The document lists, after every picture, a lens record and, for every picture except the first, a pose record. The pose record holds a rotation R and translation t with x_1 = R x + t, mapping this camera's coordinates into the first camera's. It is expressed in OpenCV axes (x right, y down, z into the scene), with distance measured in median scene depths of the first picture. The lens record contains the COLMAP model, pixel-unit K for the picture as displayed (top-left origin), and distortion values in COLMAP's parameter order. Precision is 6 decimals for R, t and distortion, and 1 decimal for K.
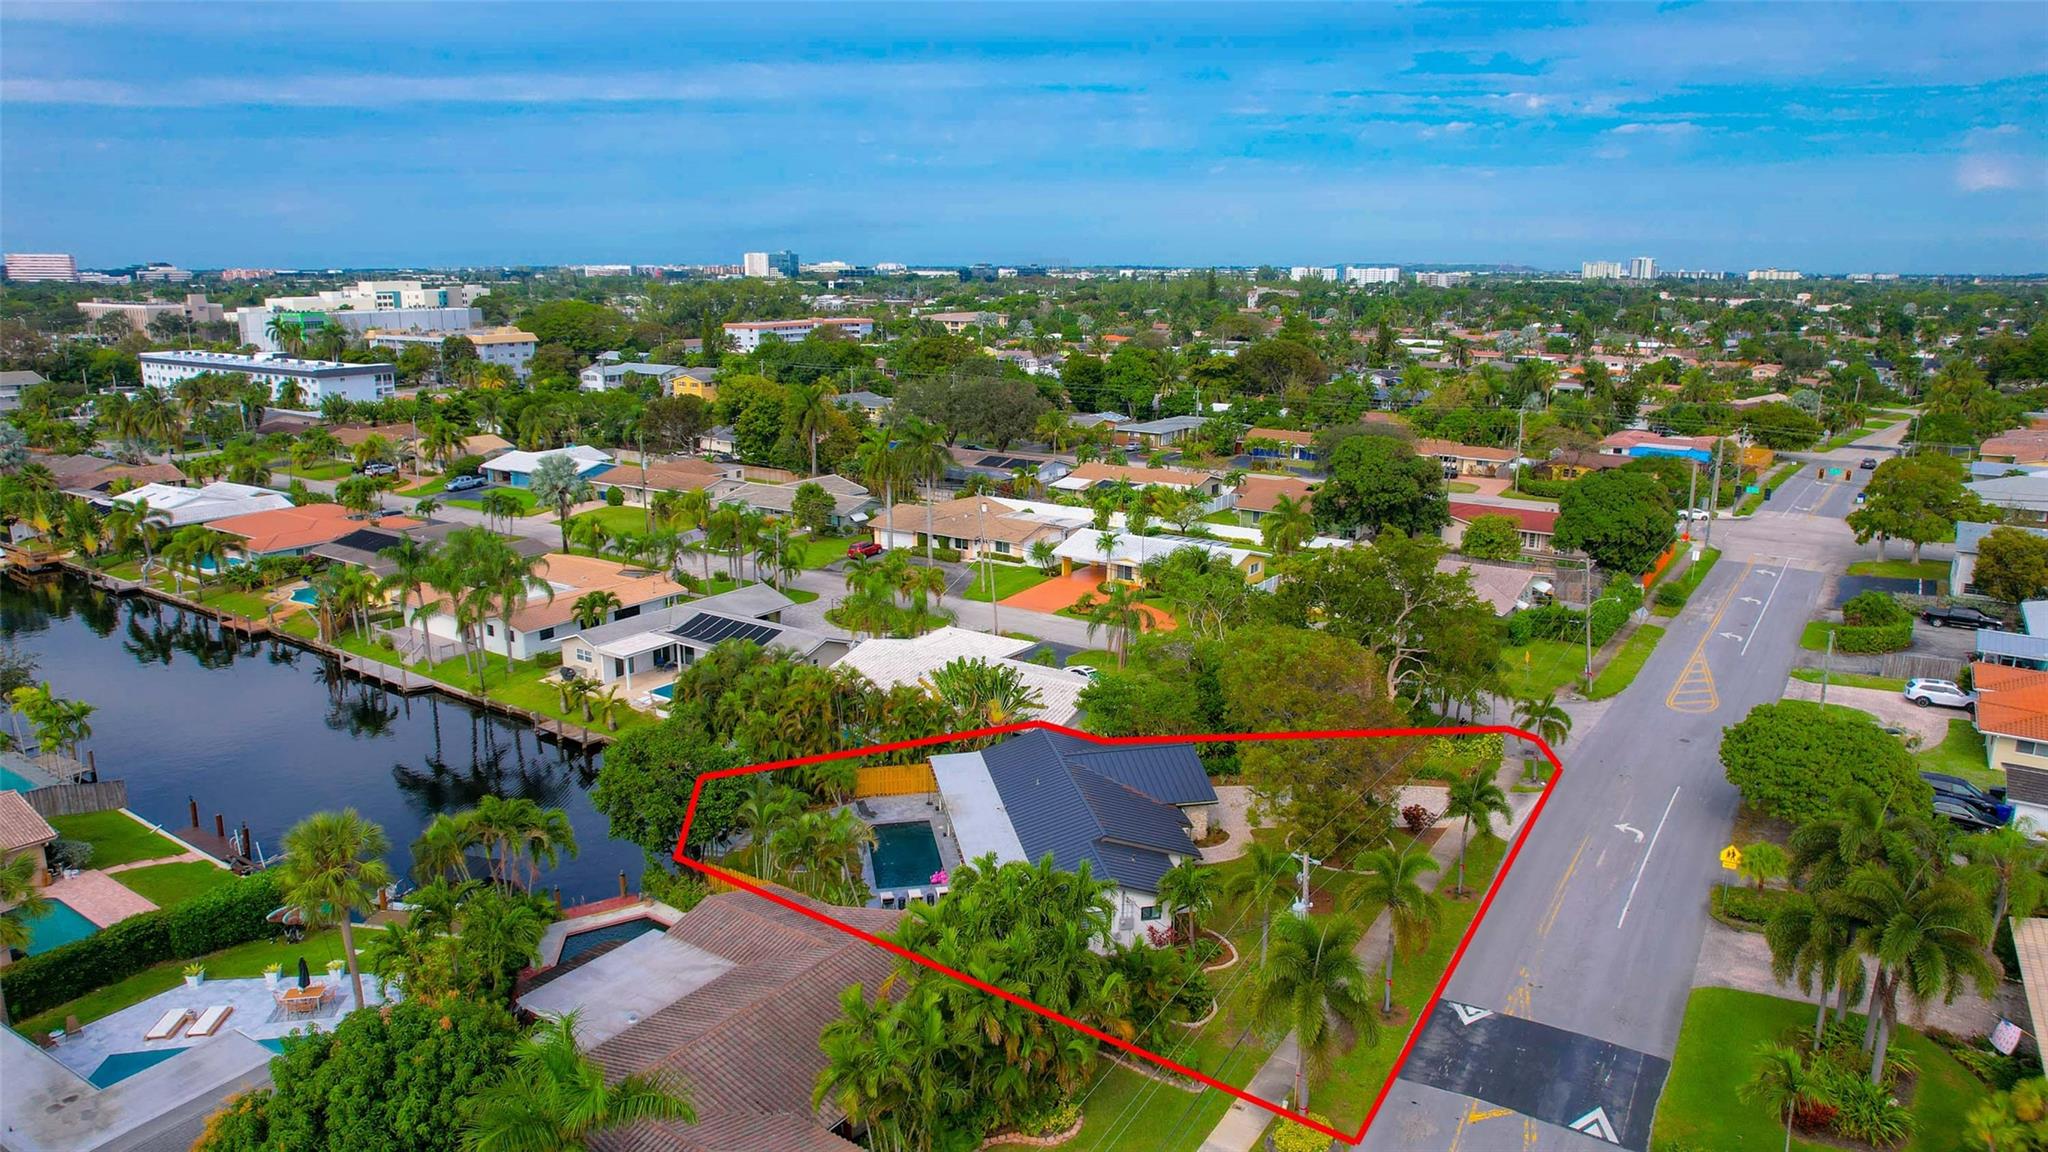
lens RADIAL K [[1317.8, 0, 1033.8], [0, 1317.8, 575.8], [0, 0, 1]] dist [-0.067912, 0.062827]
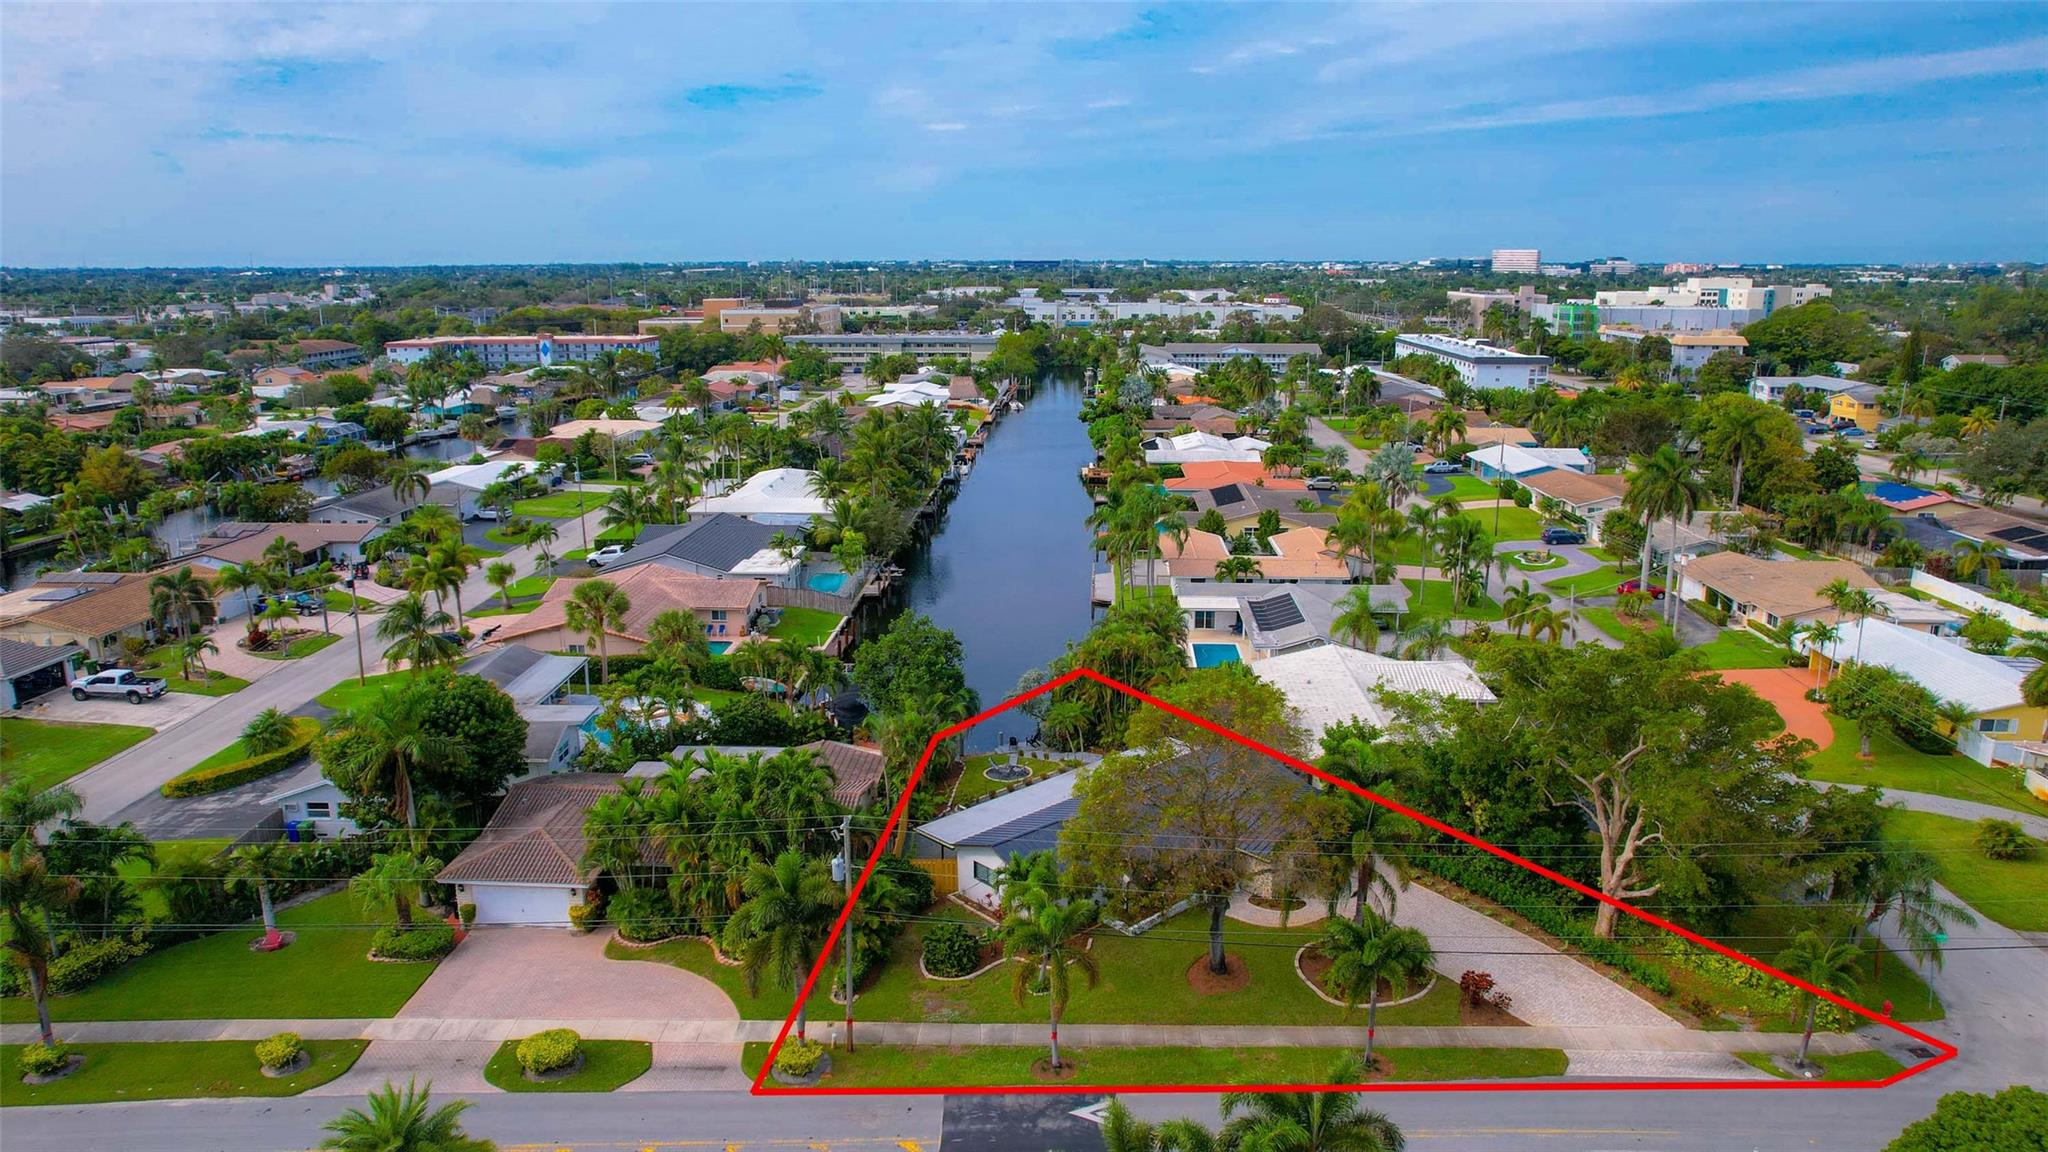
lens RADIAL K [[1317.8, 0, 1033.8], [0, 1317.8, 575.8], [0, 0, 1]] dist [-0.067912, 0.062827]
pose [[0.520941, 0.198221, -0.830258, 0.212783], [-0.194783, 0.974606, 0.110468, -0.025699], [0.831071, 0.104173, 0.546323, 0.091756]]
